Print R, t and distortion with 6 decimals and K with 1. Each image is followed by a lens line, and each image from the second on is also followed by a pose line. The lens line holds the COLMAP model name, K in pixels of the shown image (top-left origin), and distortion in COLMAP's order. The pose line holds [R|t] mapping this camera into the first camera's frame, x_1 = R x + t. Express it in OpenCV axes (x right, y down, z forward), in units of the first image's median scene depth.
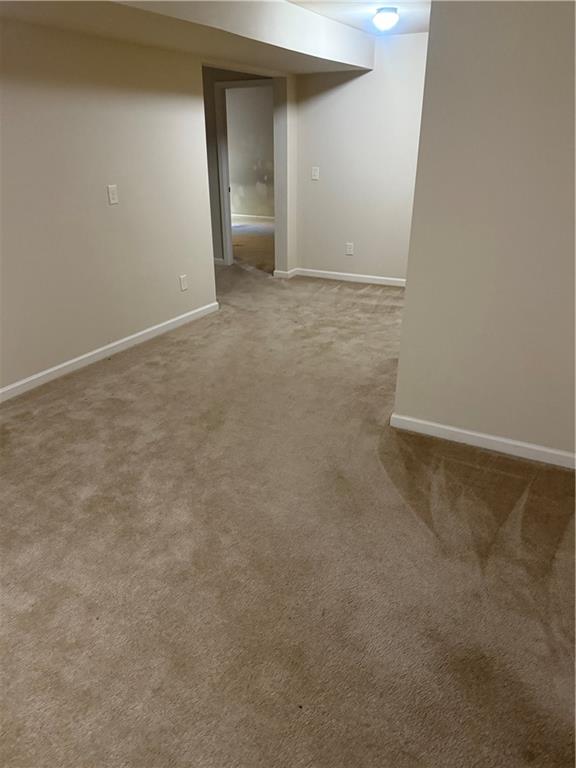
lens RADIAL K [[536.9, 0, 289.5], [0, 536.9, 386.7], [0, 0, 1]] dist [0.006508, -0.001907]
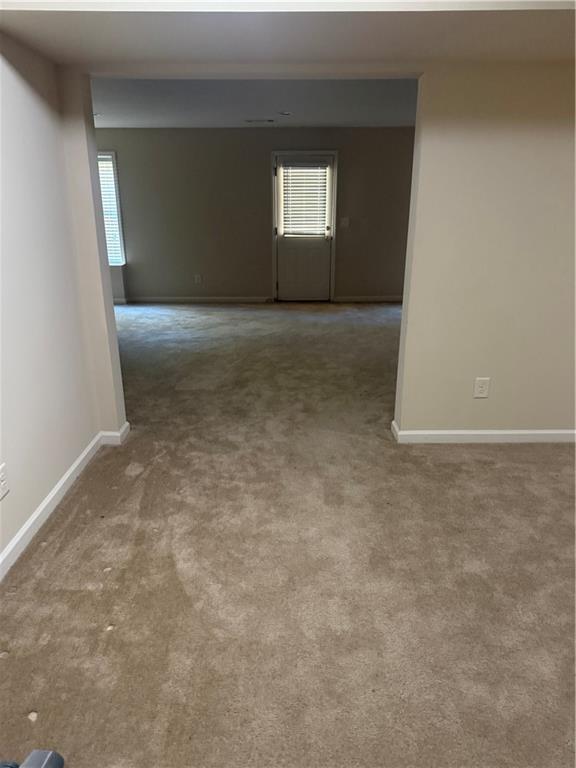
lens RADIAL K [[536.9, 0, 288.6], [0, 536.9, 381.9], [0, 0, 1]] dist [0.006508, -0.001907]
pose [[0.491154, 0.288765, -0.821817, 0.124943], [-0.367753, 0.923990, 0.104881, -0.071551], [0.789636, 0.250713, 0.560016, 0.167136]]
